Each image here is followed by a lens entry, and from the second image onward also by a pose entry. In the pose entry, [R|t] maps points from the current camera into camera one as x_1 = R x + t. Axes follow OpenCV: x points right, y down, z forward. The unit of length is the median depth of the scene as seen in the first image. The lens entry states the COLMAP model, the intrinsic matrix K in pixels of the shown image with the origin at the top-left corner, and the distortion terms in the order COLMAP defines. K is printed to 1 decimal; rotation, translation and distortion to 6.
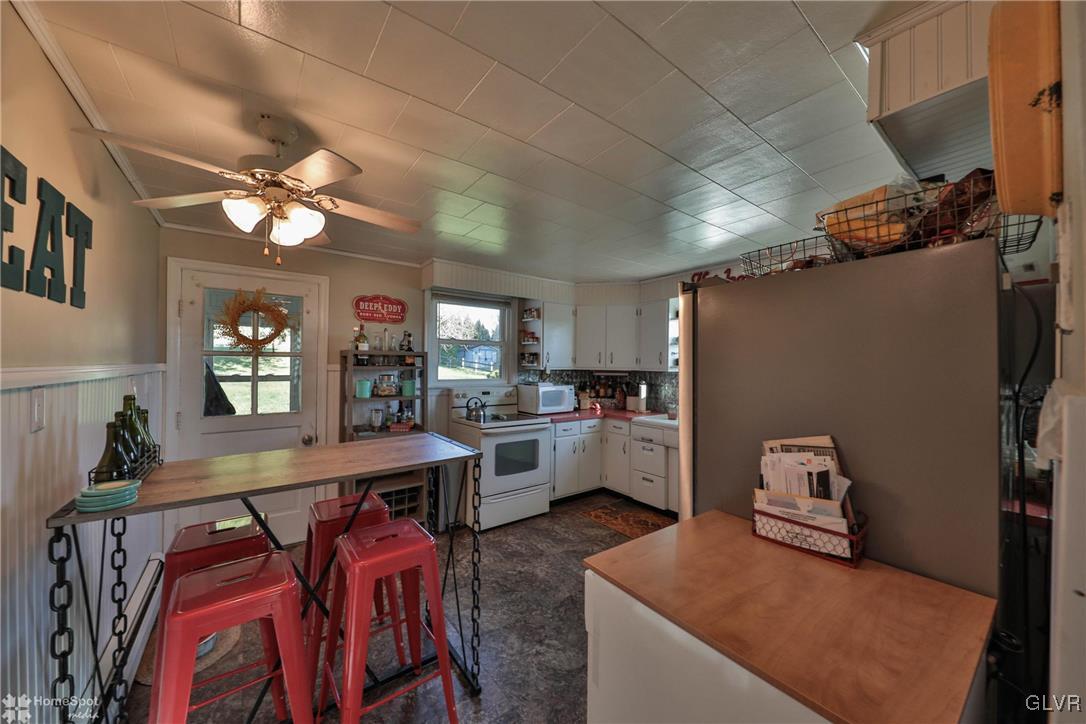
lens RADIAL K [[379.2, 0, 568.5], [0, 379.2, 361.1], [0, 0, 1]] dist [-0.004731, -0.001145]
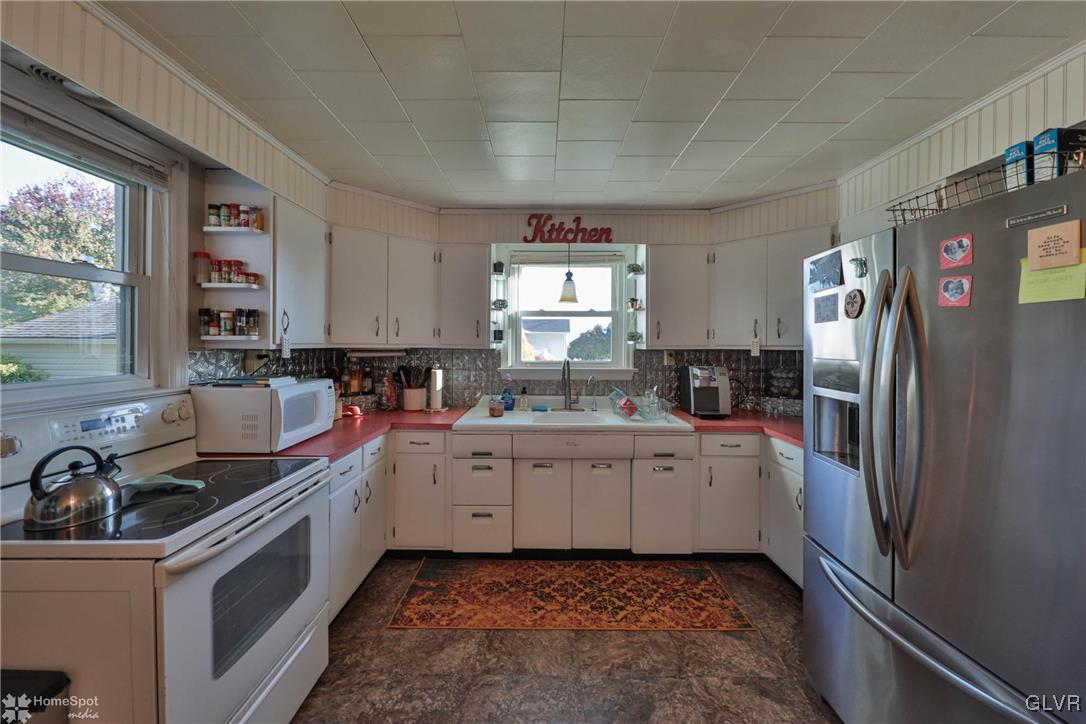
lens RADIAL K [[379.2, 0, 537.4], [0, 379.2, 344.8], [0, 0, 1]] dist [-0.004731, -0.001145]
pose [[0.639501, -0.009276, 0.768734, -0.208278], [-0.005236, 0.999851, 0.016420, 0.008790], [-0.768772, -0.014525, 0.639358, 0.473395]]
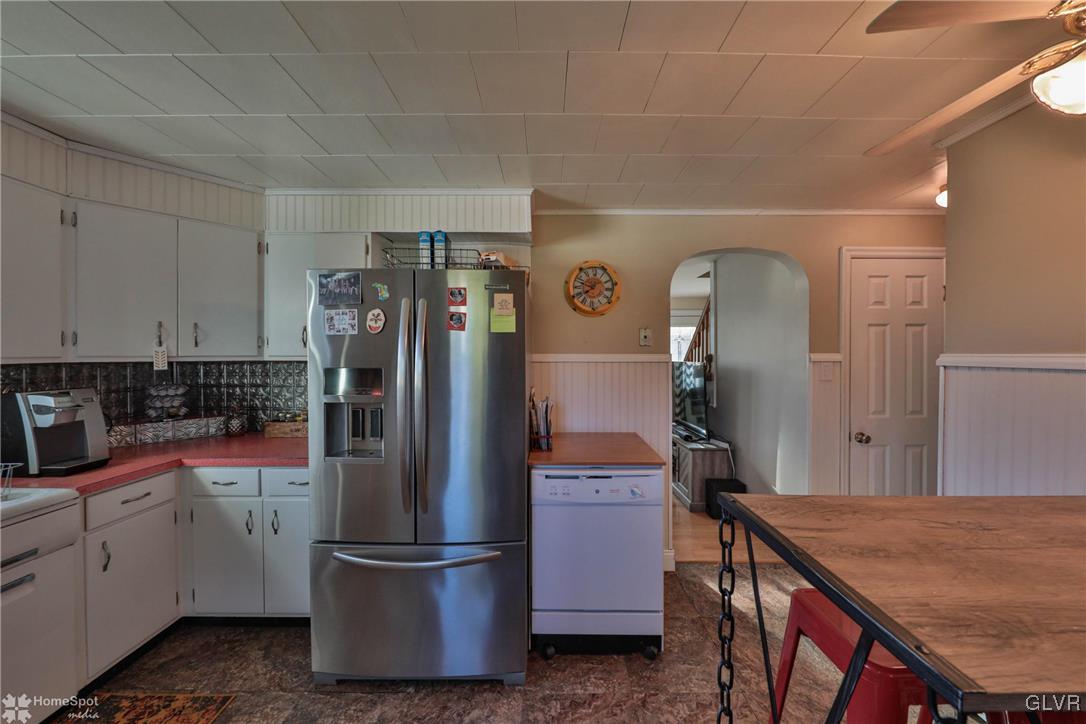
lens RADIAL K [[379.2, 0, 548.6], [0, 379.2, 357.4], [0, 0, 1]] dist [-0.004731, -0.001145]
pose [[-0.764034, -0.015469, 0.644991, -0.172136], [-0.012714, 0.999879, 0.008920, 0.009368], [-0.645051, -0.001386, -0.764139, 0.659306]]
